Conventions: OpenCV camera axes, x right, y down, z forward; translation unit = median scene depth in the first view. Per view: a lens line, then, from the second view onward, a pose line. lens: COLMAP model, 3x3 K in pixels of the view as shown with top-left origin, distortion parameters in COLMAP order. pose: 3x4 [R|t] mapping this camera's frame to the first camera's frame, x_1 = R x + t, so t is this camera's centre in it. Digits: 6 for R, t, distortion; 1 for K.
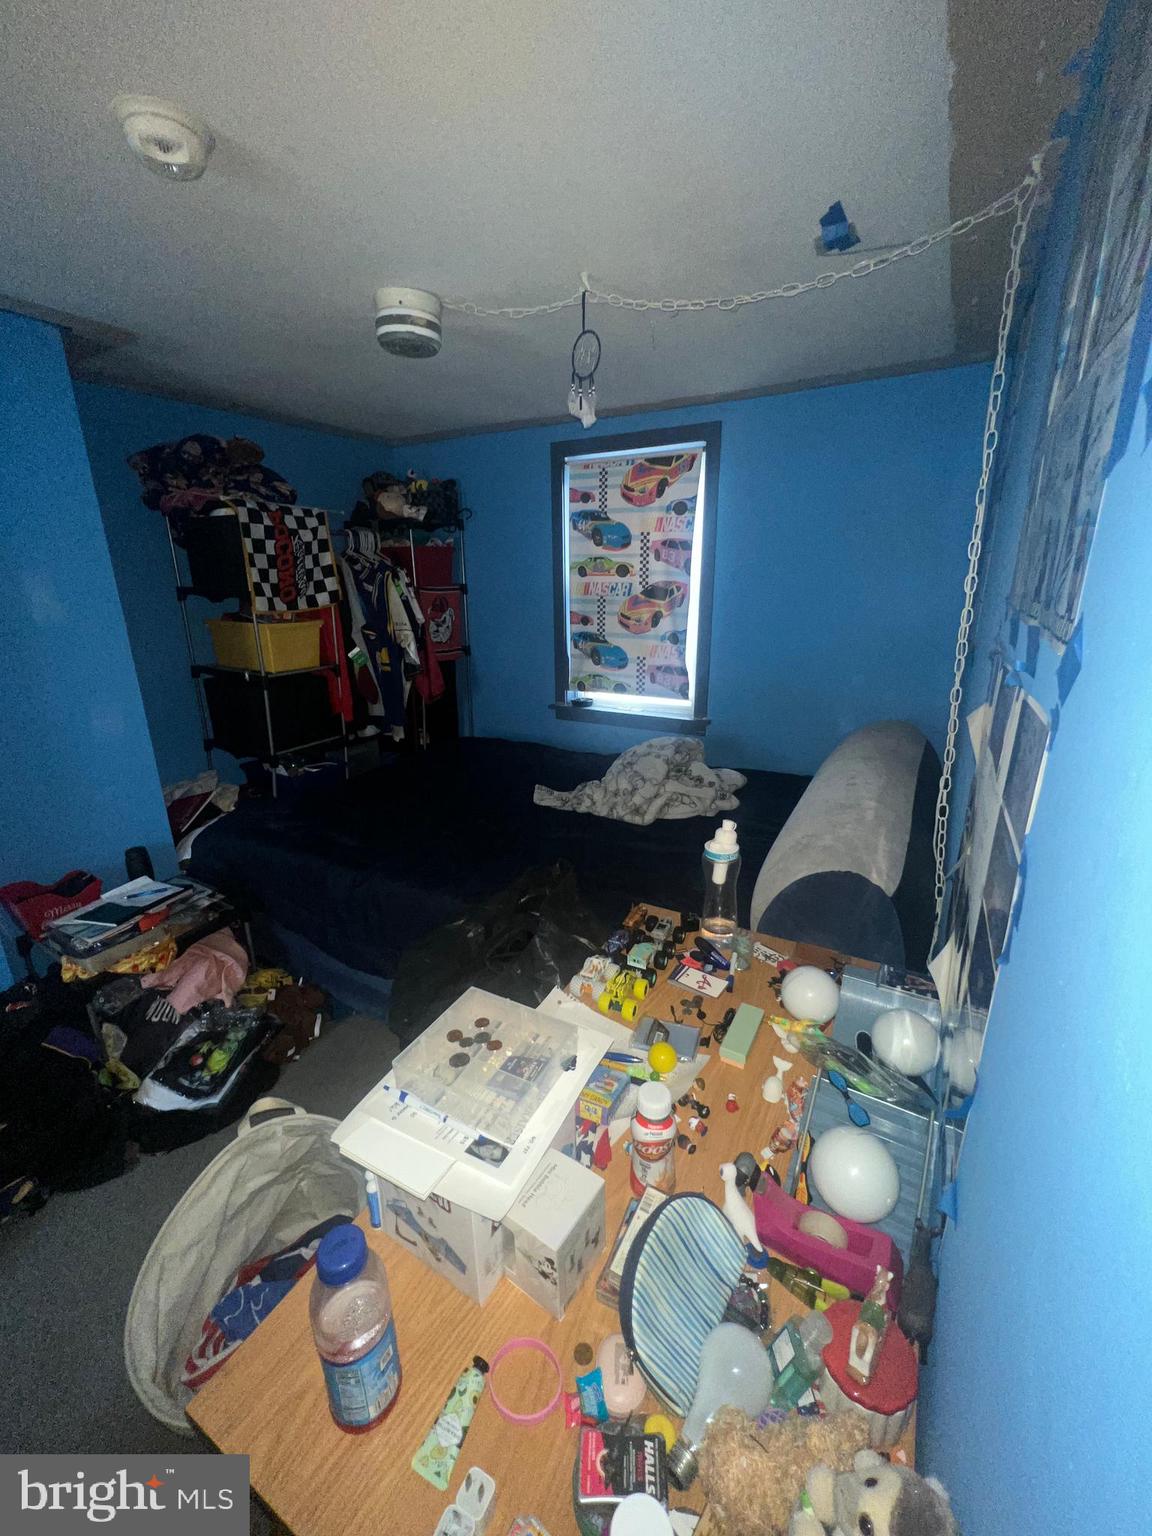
lens RADIAL K [[614.9, 0, 574.3], [0, 614.9, 765.8], [0, 0, 1]] dist [0.000981, 0.000156]
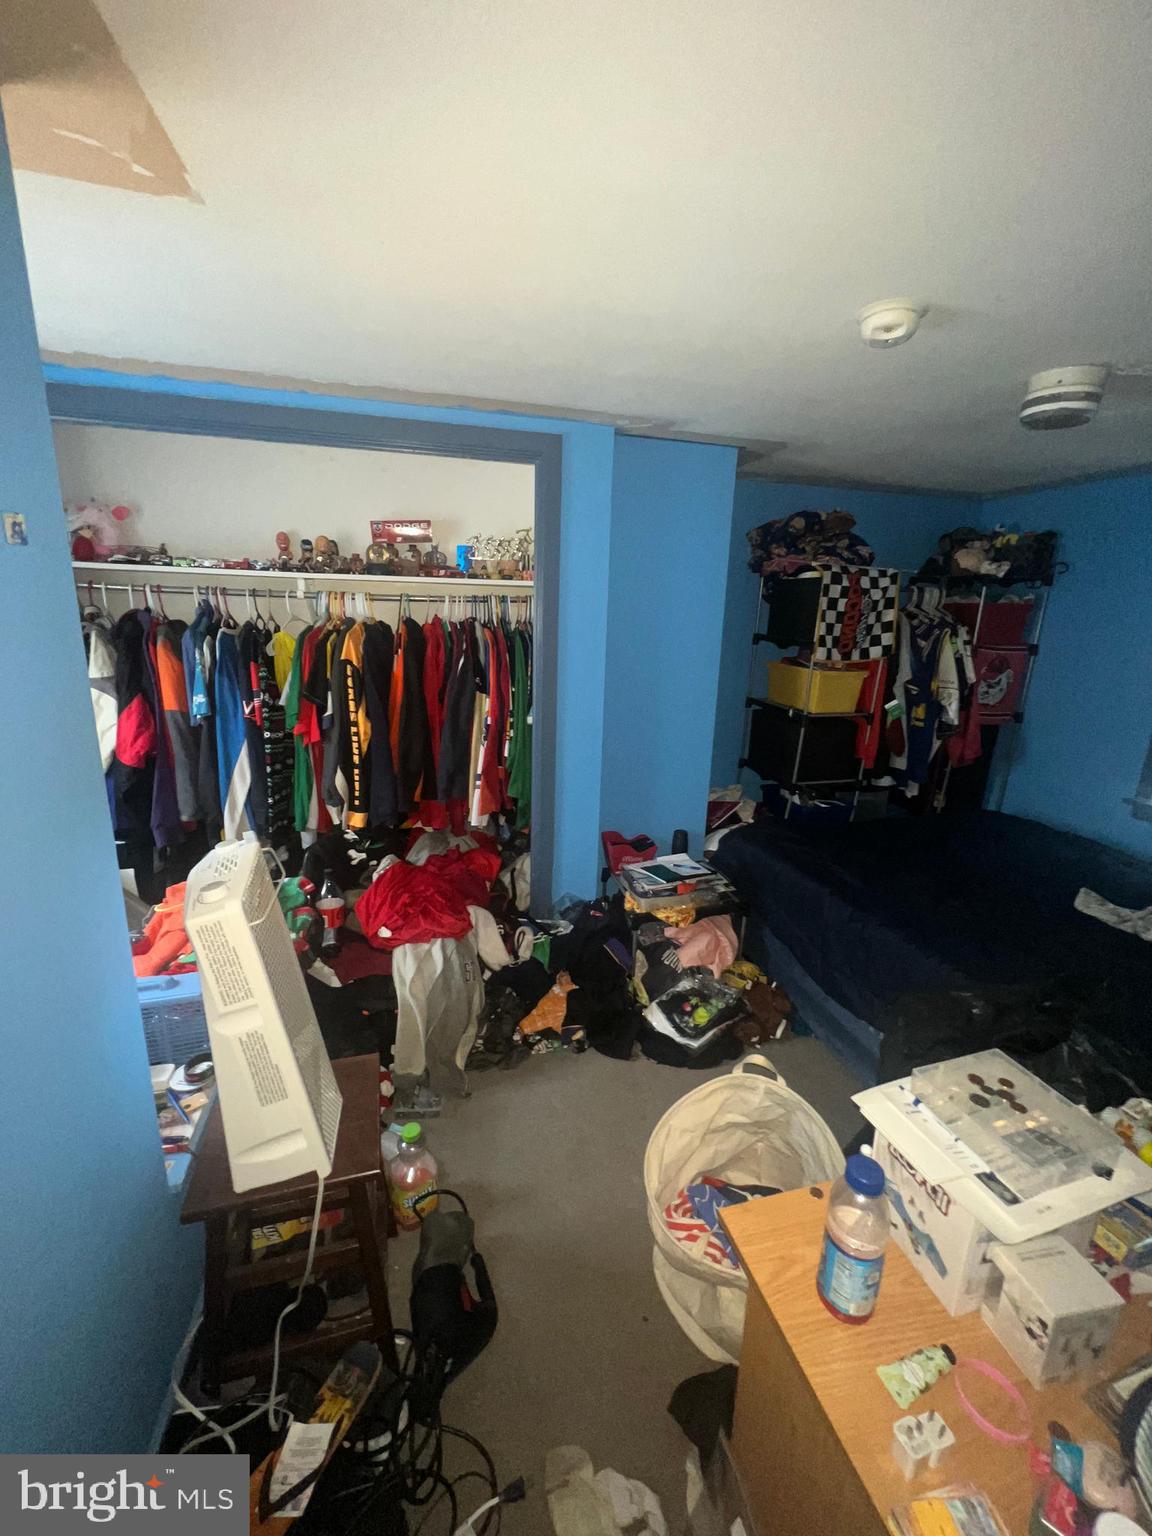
lens RADIAL K [[614.9, 0, 574.3], [0, 614.9, 765.8], [0, 0, 1]] dist [0.000981, 0.000156]
pose [[0.709768, 0.202865, -0.674593, -0.022824], [-0.243343, 0.969292, 0.035457, 0.009091], [0.661070, 0.138991, 0.737338, -0.111263]]
